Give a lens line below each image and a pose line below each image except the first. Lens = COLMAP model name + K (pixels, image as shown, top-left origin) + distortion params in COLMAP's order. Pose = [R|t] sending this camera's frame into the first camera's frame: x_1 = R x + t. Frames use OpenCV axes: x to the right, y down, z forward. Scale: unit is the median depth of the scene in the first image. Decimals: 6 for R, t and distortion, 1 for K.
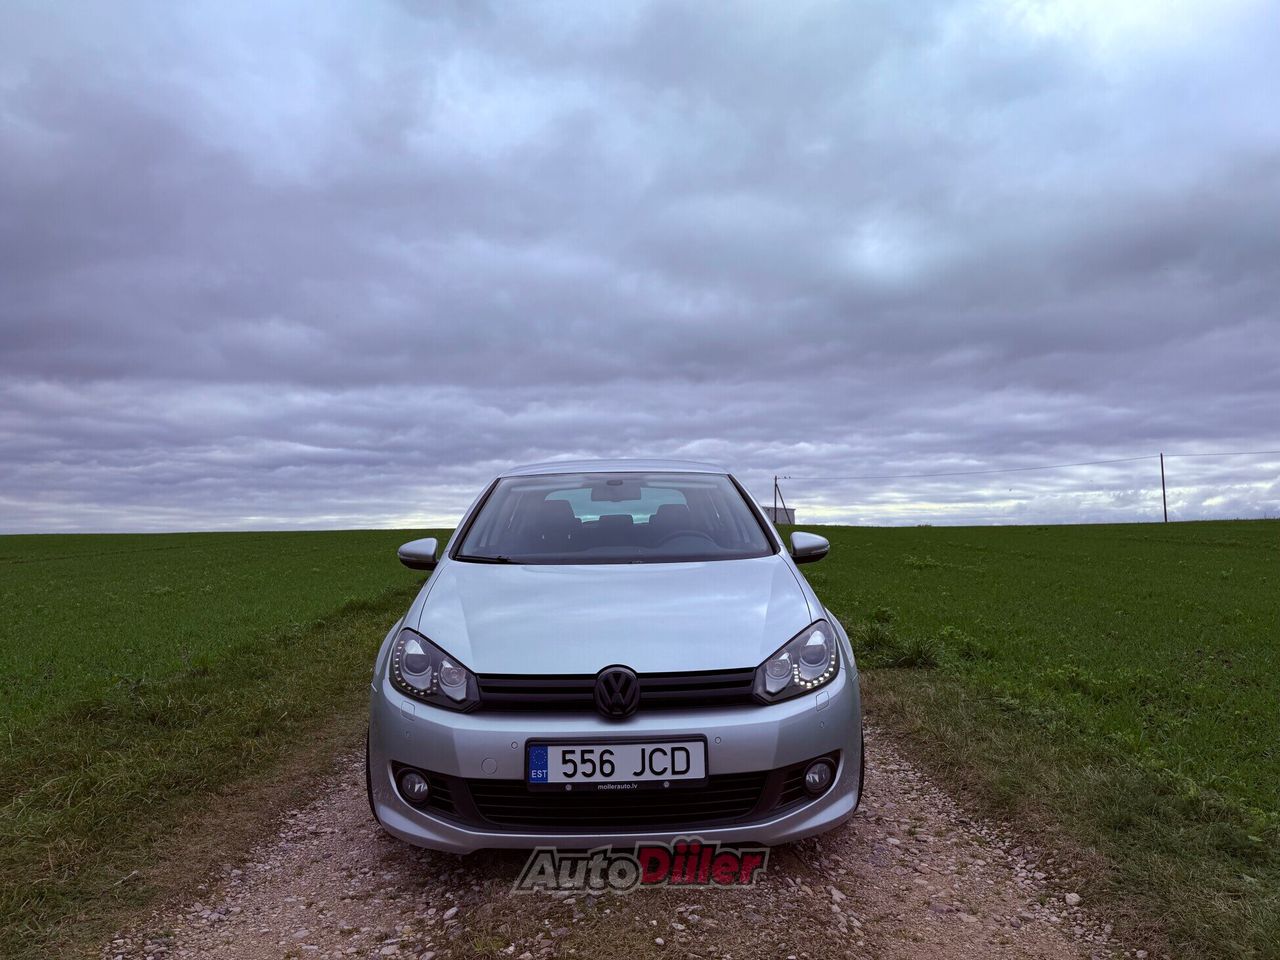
lens RADIAL K [[854.4, 0, 639.2], [0, 854.4, 525.7], [0, 0, 1]] dist [0.040756, -0.043941]
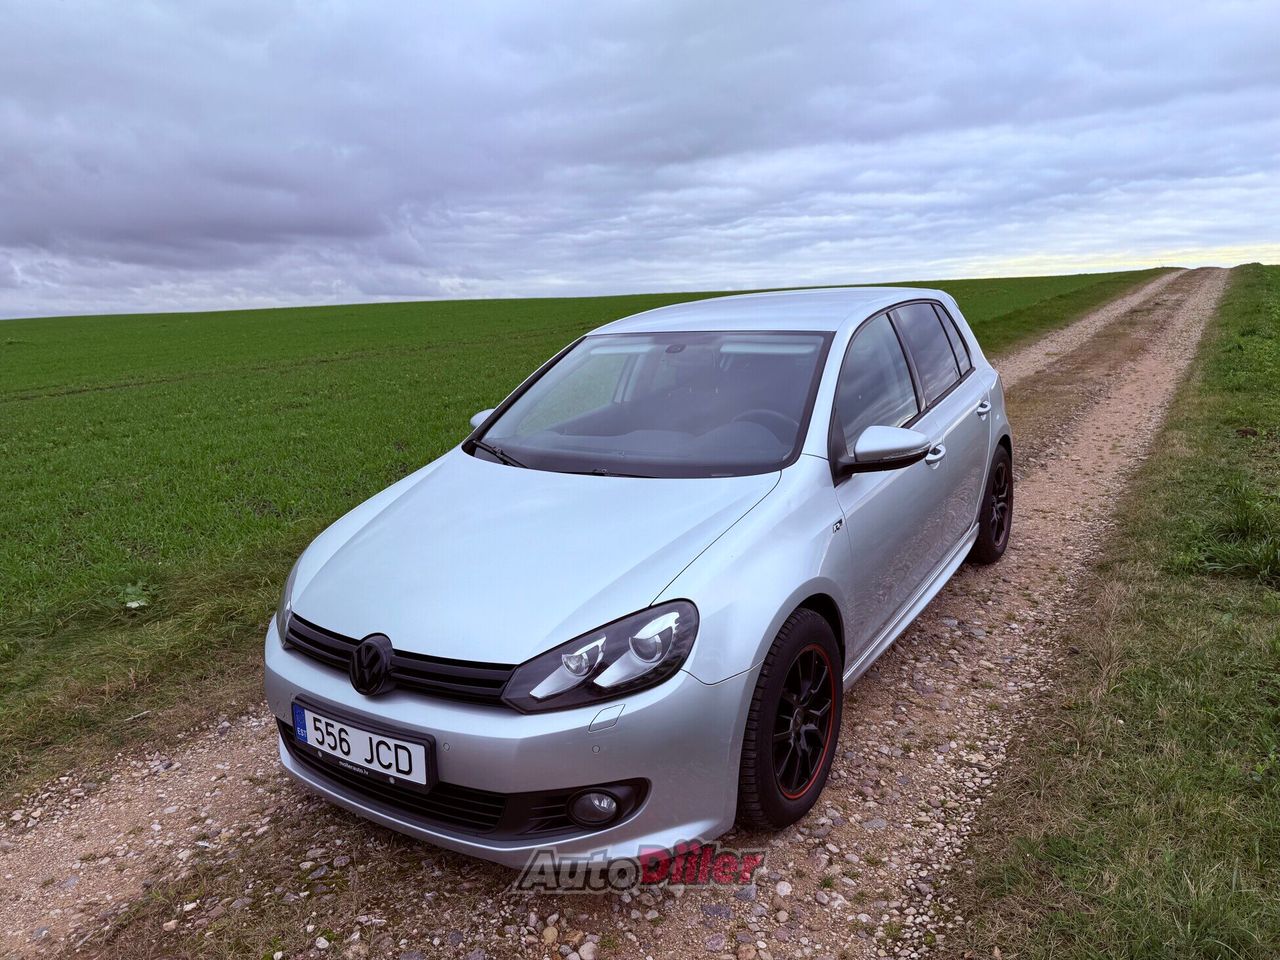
lens RADIAL K [[854.4, 0, 639.2], [0, 854.4, 525.7], [0, 0, 1]] dist [0.040756, -0.043941]
pose [[0.828366, 0.123674, -0.546365, 0.688377], [0.036312, 0.961420, 0.272679, -0.179789], [0.559009, -0.245718, 0.791917, 0.506233]]
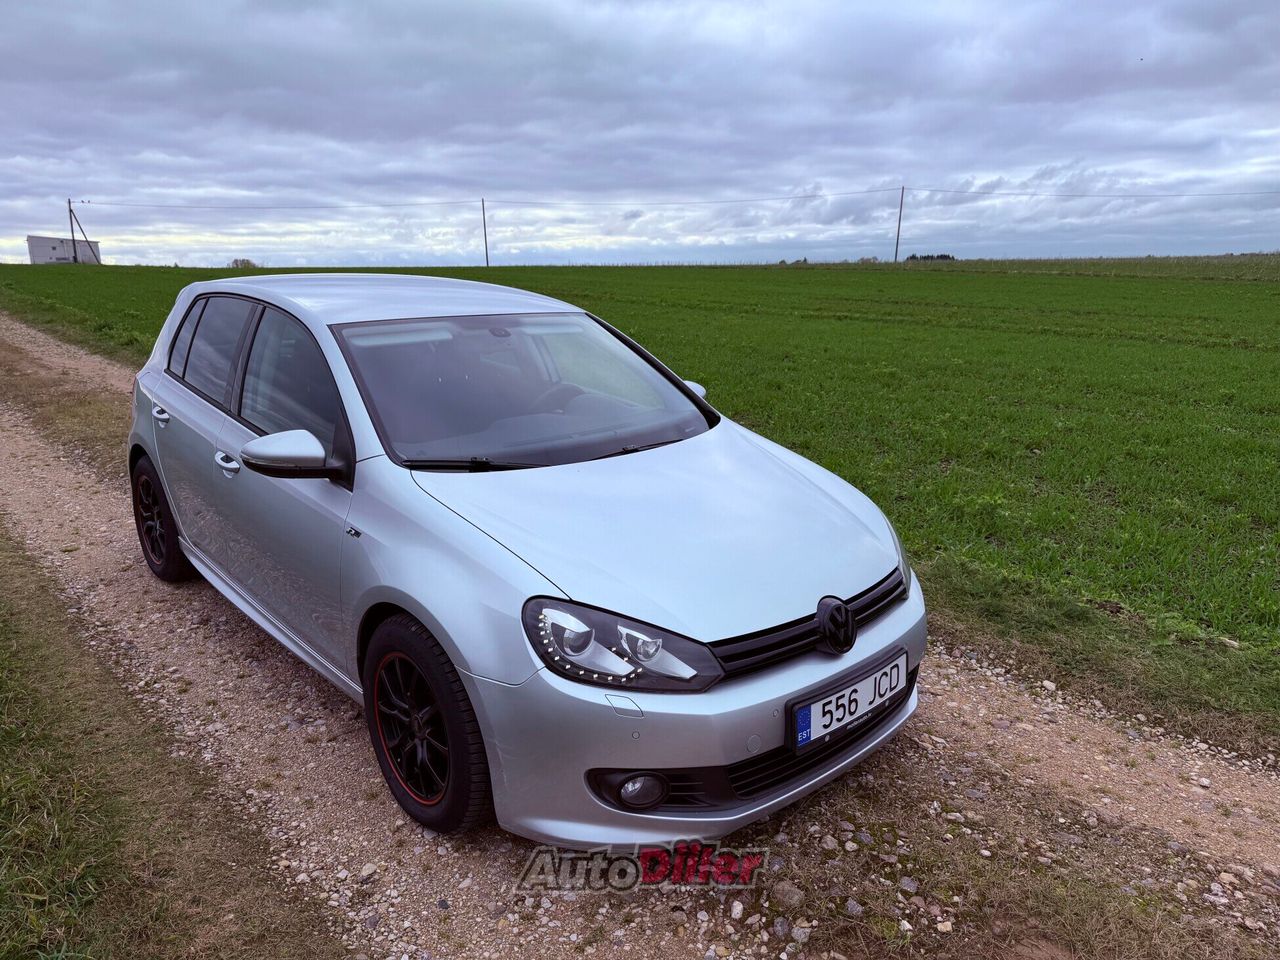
lens RADIAL K [[854.4, 0, 639.2], [0, 854.4, 525.7], [0, 0, 1]] dist [0.040756, -0.043941]
pose [[0.766519, -0.170861, 0.619076, -0.762544], [-0.011412, 0.960184, 0.279134, -0.167518], [-0.642120, -0.221027, 0.734050, 0.500474]]
